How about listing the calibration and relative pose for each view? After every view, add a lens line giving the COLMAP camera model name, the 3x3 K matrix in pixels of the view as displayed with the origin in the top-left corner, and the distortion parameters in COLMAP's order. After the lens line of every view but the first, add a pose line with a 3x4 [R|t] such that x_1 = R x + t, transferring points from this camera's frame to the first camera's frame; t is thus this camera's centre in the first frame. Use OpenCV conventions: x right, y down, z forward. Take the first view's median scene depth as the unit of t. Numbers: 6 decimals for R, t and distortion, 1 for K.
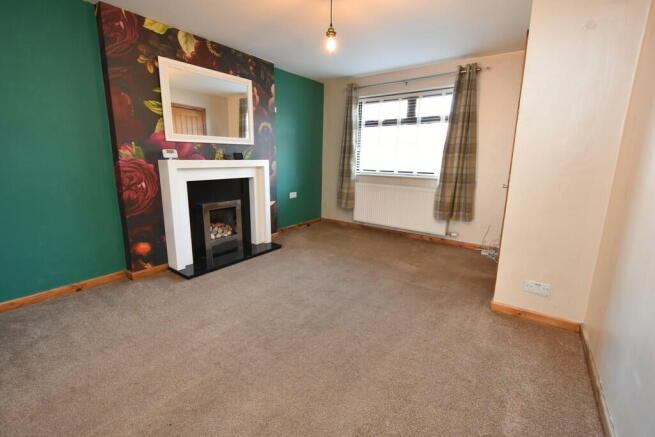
lens RADIAL K [[291.8, 0, 326.3], [0, 291.8, 219.3], [0, 0, 1]] dist [0.001524, 0.000305]
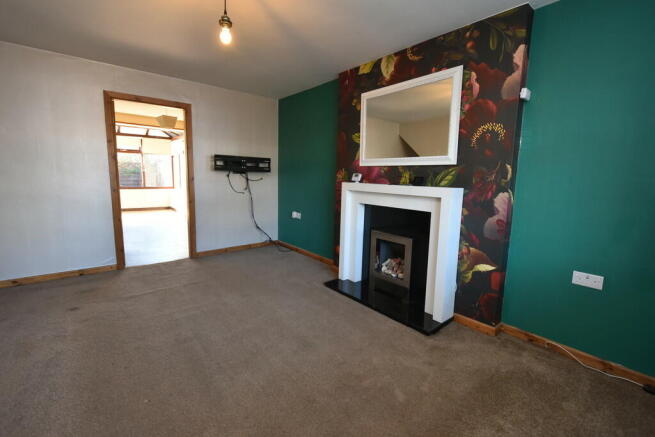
lens RADIAL K [[291.8, 0, 327.7], [0, 291.8, 214.1], [0, 0, 1]] dist [0.001524, 0.000305]
pose [[-0.253345, 0.113317, -0.960716, 0.504573], [-0.227413, 0.958308, 0.173002, -0.225279], [0.940266, 0.262308, -0.217013, 1.024839]]
